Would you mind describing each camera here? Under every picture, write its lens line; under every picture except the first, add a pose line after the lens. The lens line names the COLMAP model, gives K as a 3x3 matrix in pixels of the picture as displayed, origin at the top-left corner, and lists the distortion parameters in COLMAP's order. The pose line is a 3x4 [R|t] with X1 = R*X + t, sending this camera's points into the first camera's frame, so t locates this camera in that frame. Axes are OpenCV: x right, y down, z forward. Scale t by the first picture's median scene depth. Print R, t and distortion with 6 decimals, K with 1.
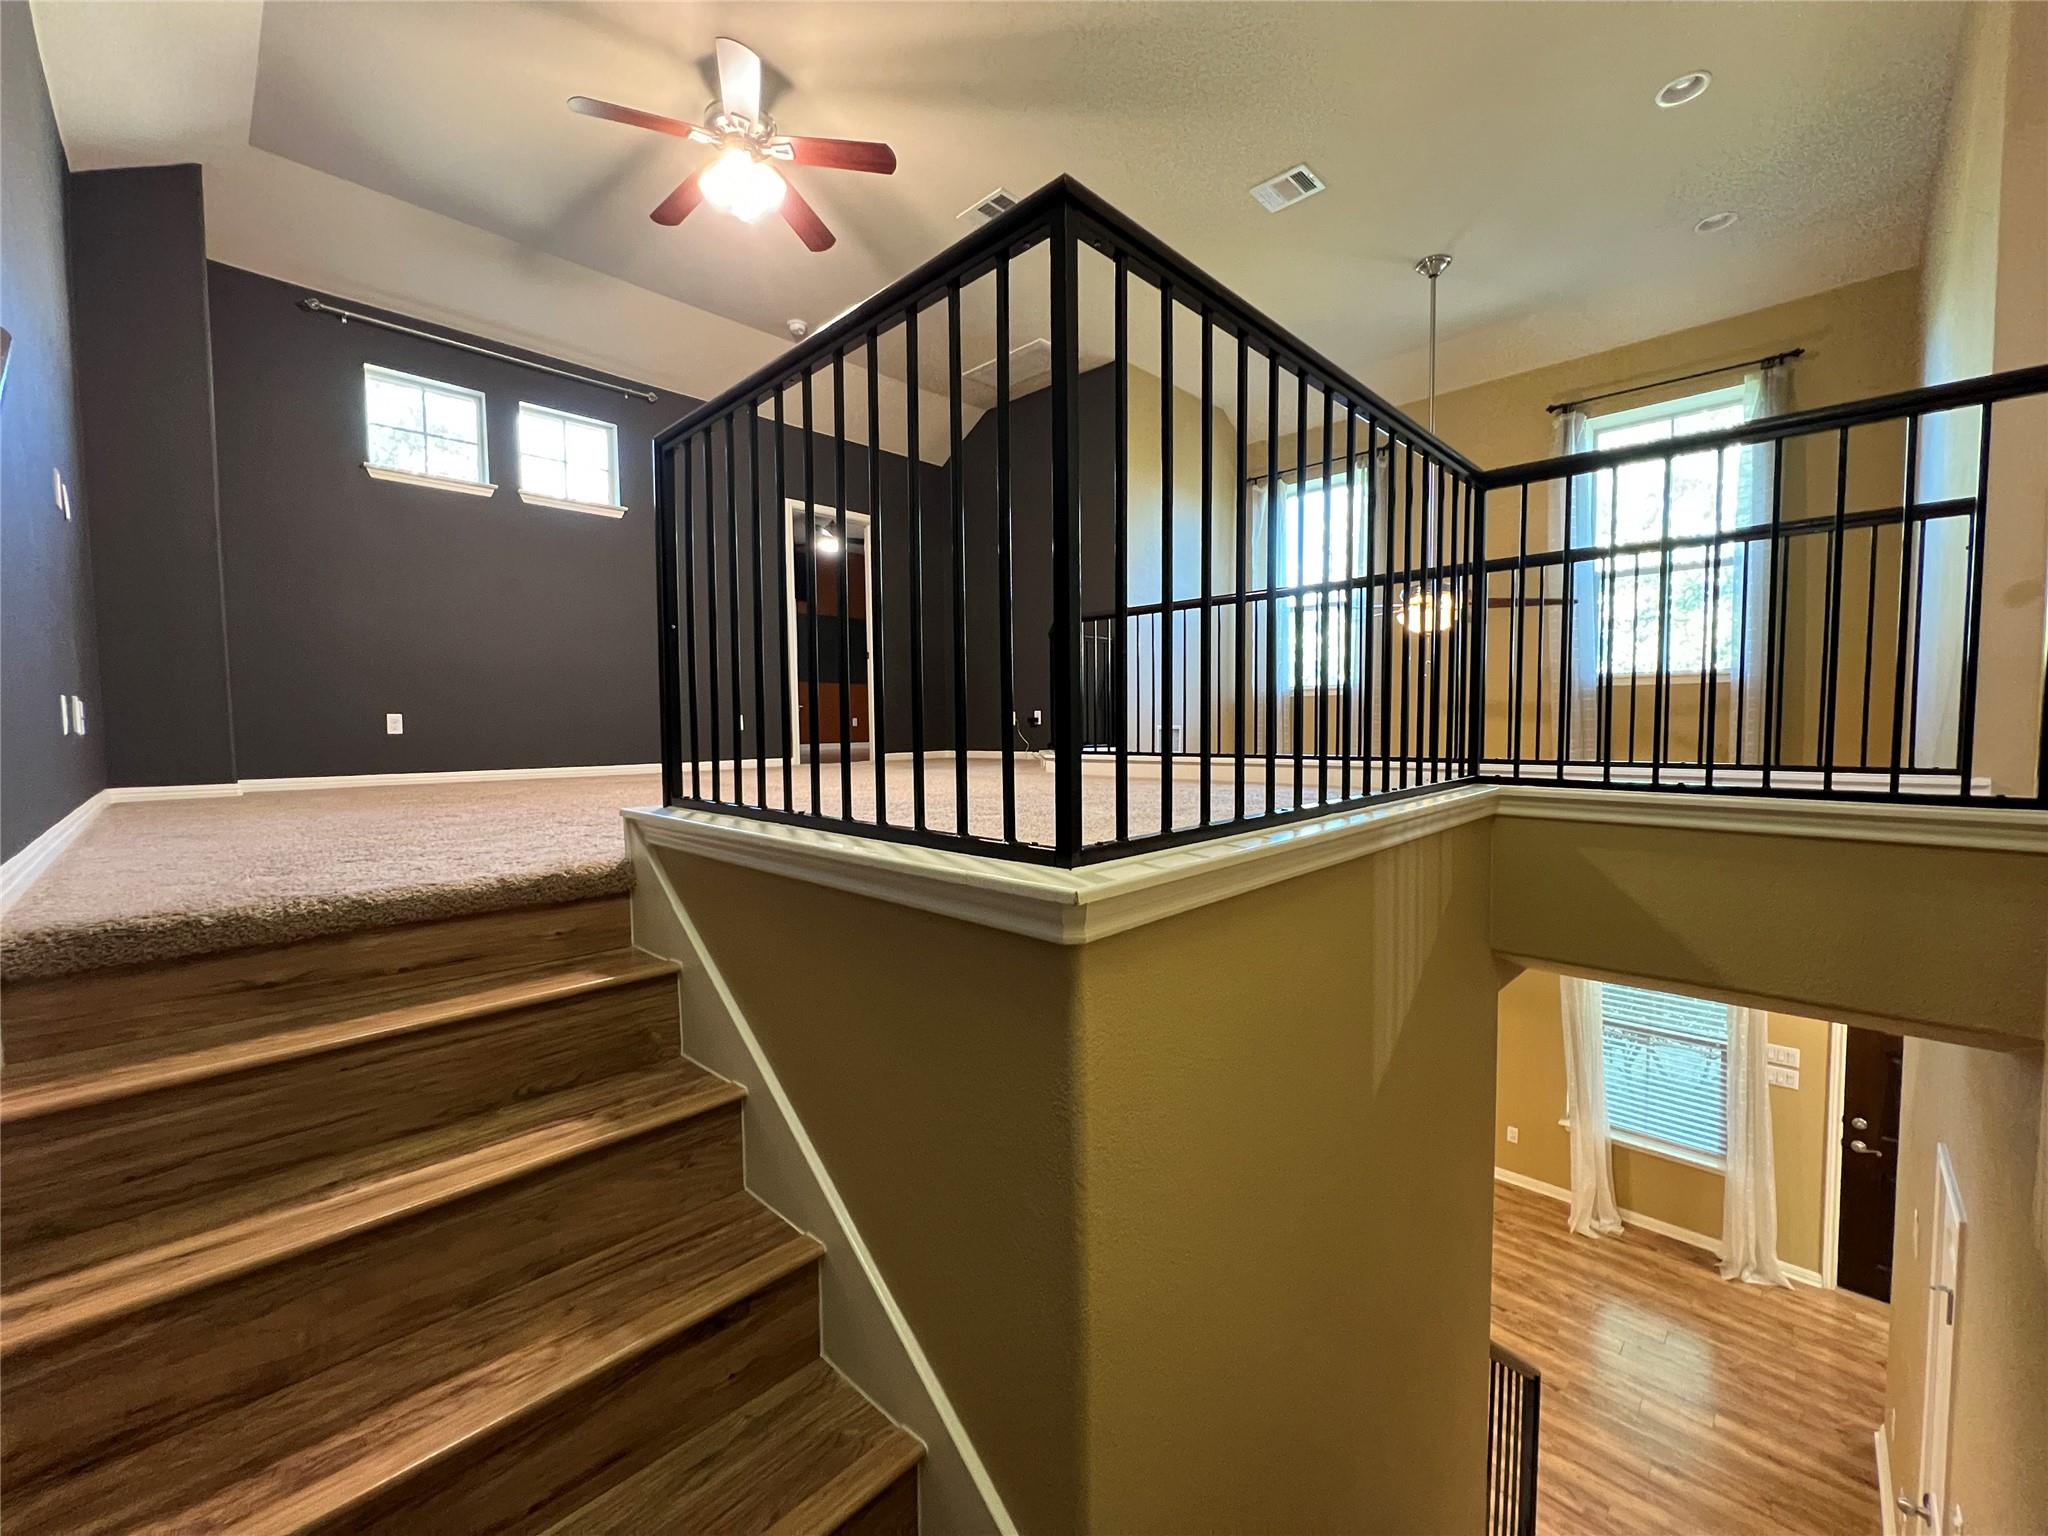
lens RADIAL K [[823.8, 0, 1025.9], [0, 823.8, 767.0], [0, 0, 1]] dist [0.000004, 0.000012]
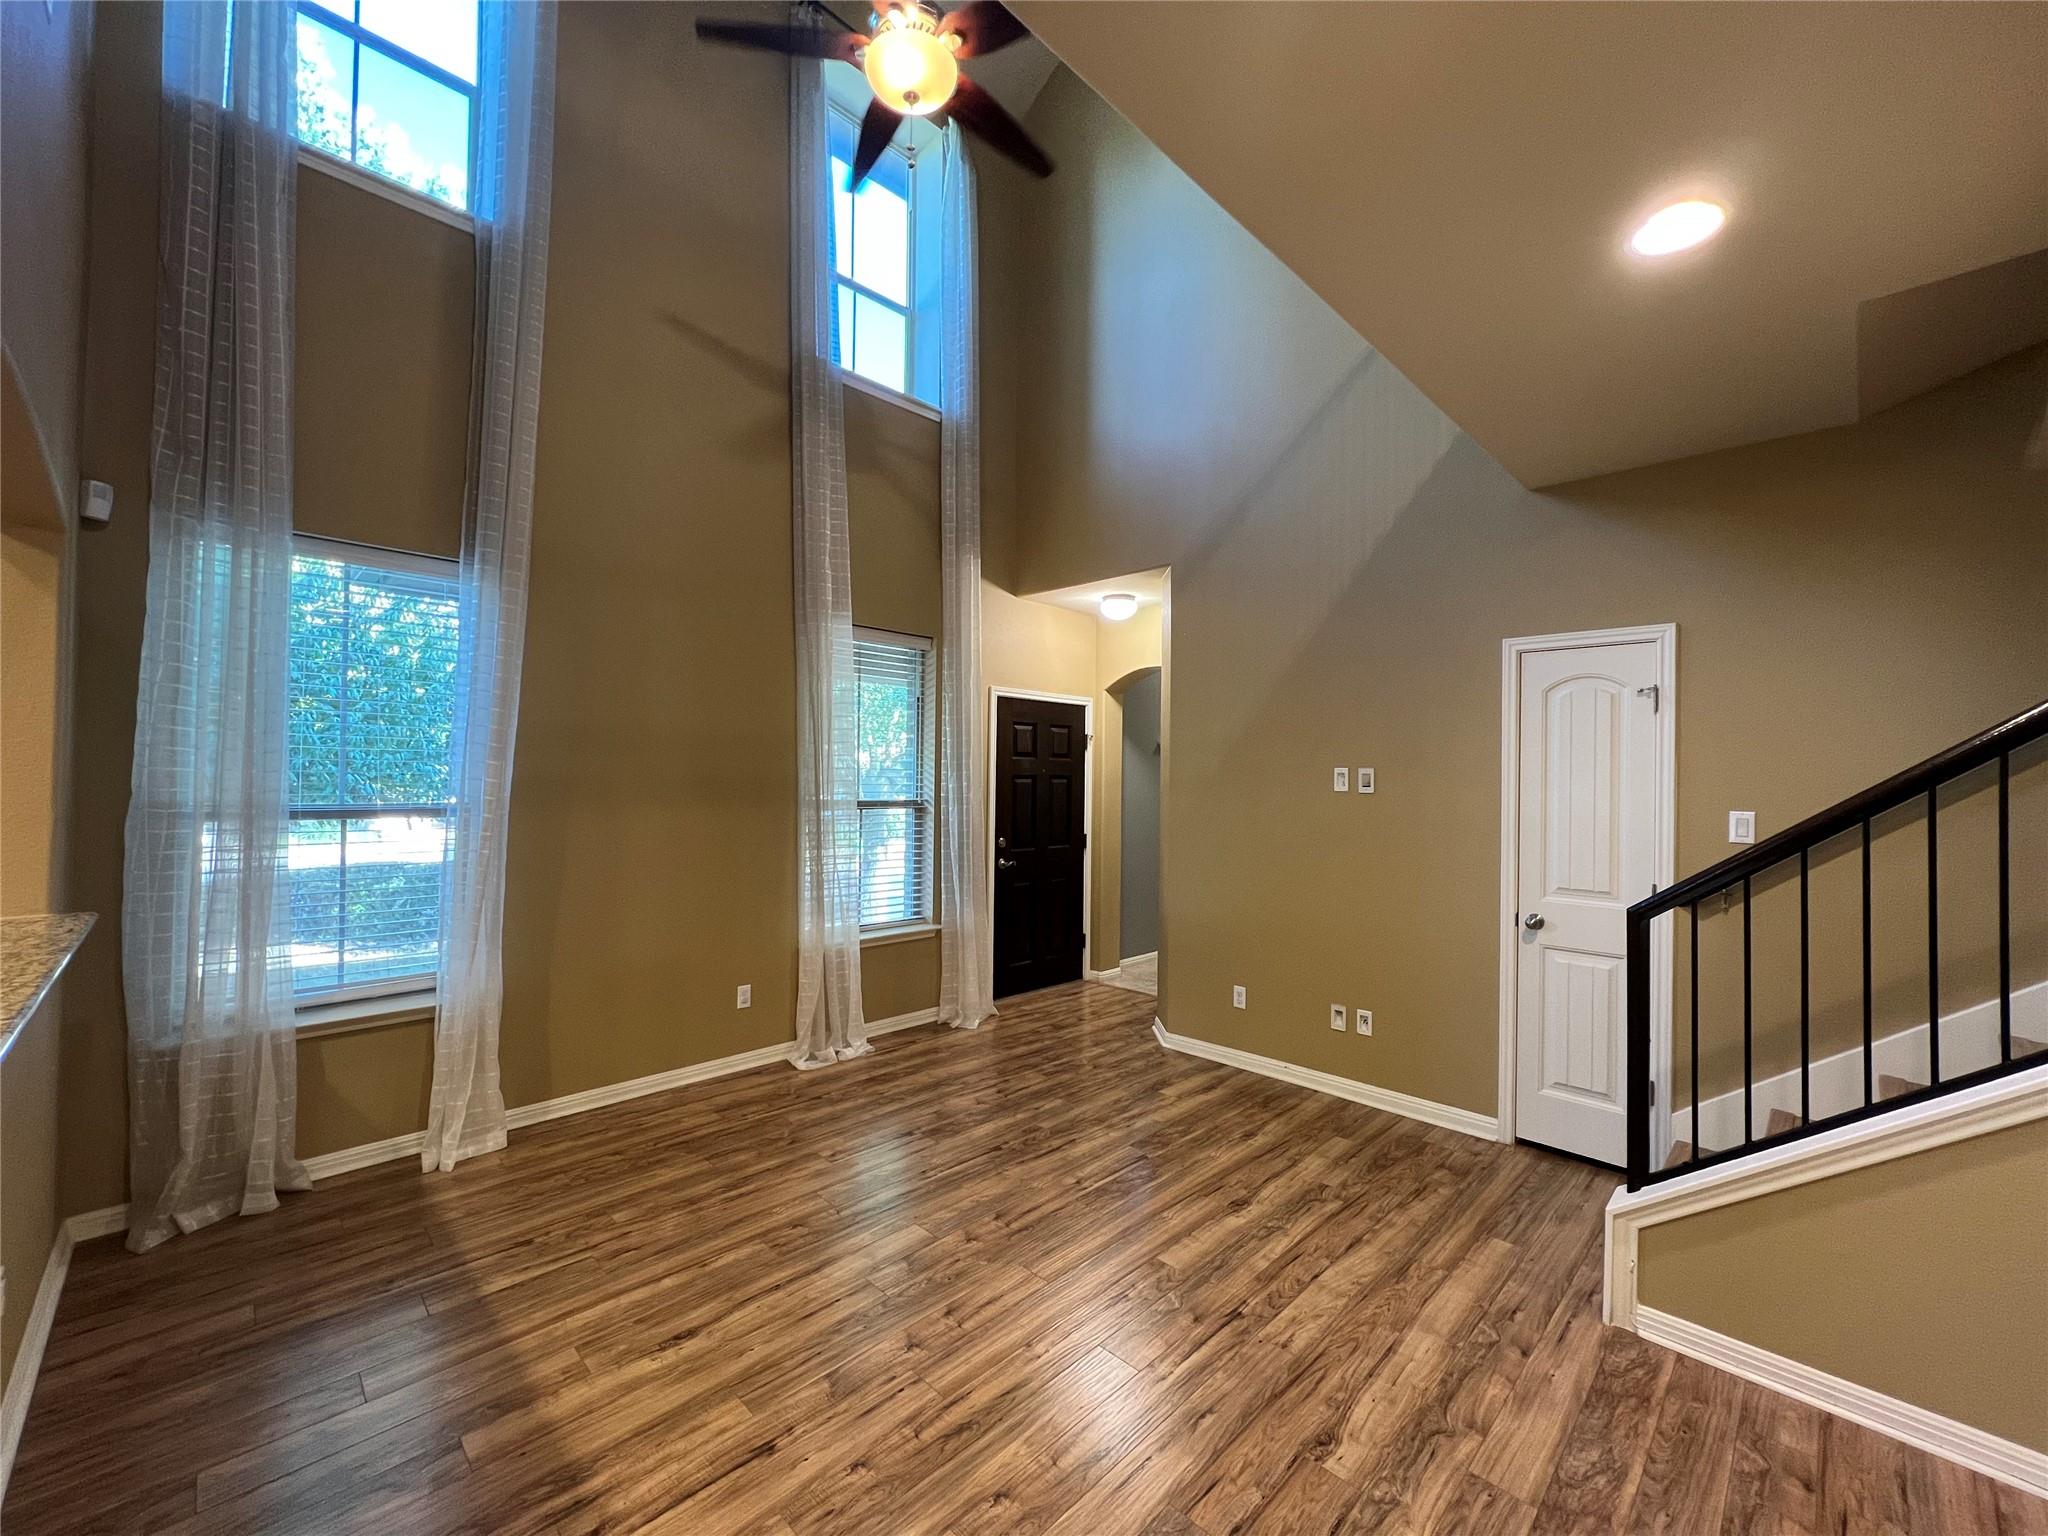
lens RADIAL K [[820.9, 0, 1027.0], [0, 820.9, 763.4], [0, 0, 1]] dist [-0.005550, 0.000817]
pose [[0.019094, 0.019564, 0.999626, -0.105698], [0.041885, 0.998915, -0.020350, 0.343687], [-0.998940, 0.042258, 0.018254, 0.923801]]
